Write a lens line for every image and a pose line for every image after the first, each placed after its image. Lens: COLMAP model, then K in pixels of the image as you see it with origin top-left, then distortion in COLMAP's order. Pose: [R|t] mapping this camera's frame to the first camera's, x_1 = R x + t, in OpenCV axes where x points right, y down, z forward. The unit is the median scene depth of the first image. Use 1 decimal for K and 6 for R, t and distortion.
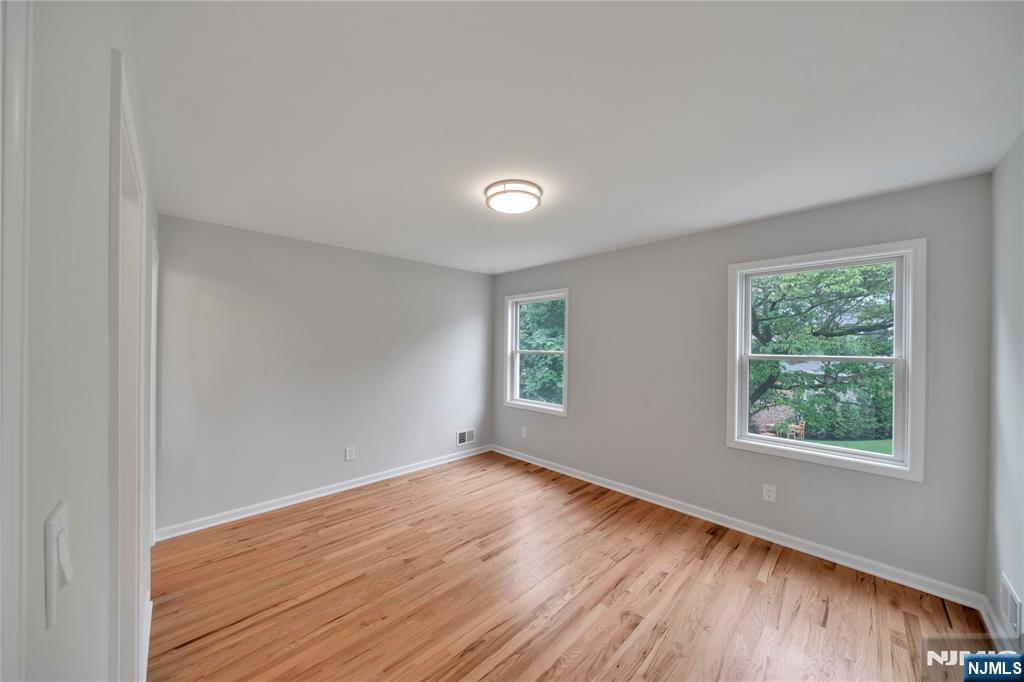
lens RADIAL K [[349.3, 0, 520.5], [0, 349.3, 346.1], [0, 0, 1]] dist [-0.001664, -0.000032]
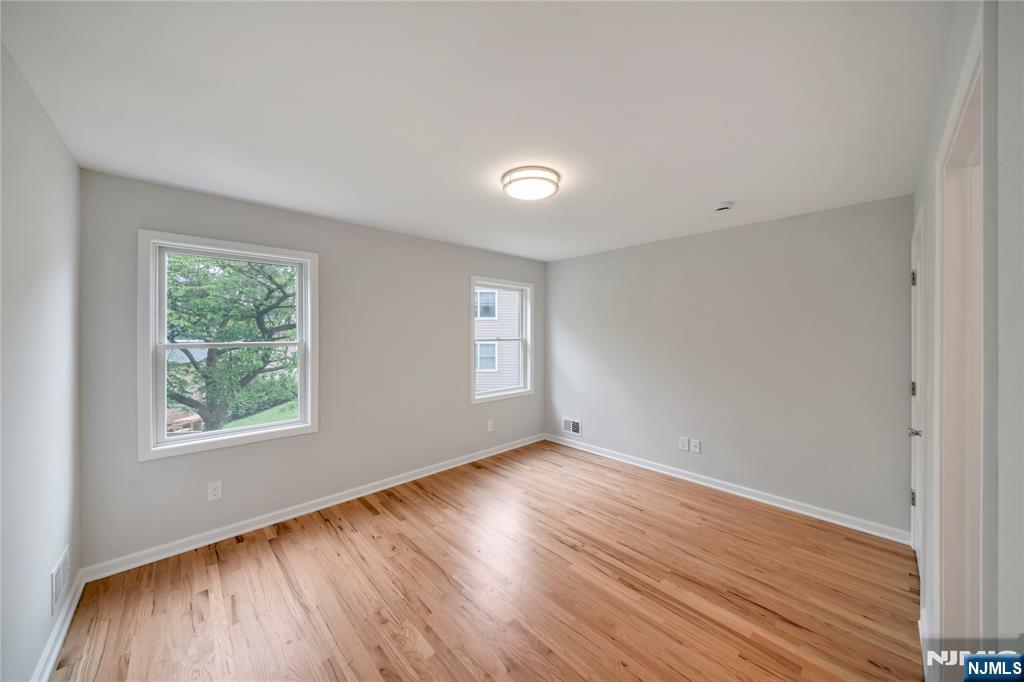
lens RADIAL K [[350.6, 0, 499.5], [0, 350.6, 327.0], [0, 0, 1]] dist [-0.000885, -0.000066]
pose [[0.053963, 0.011500, 0.998477, -0.759116], [0.002171, 0.999930, -0.011634, -0.003296], [-0.998541, 0.002796, 0.053934, 0.763365]]
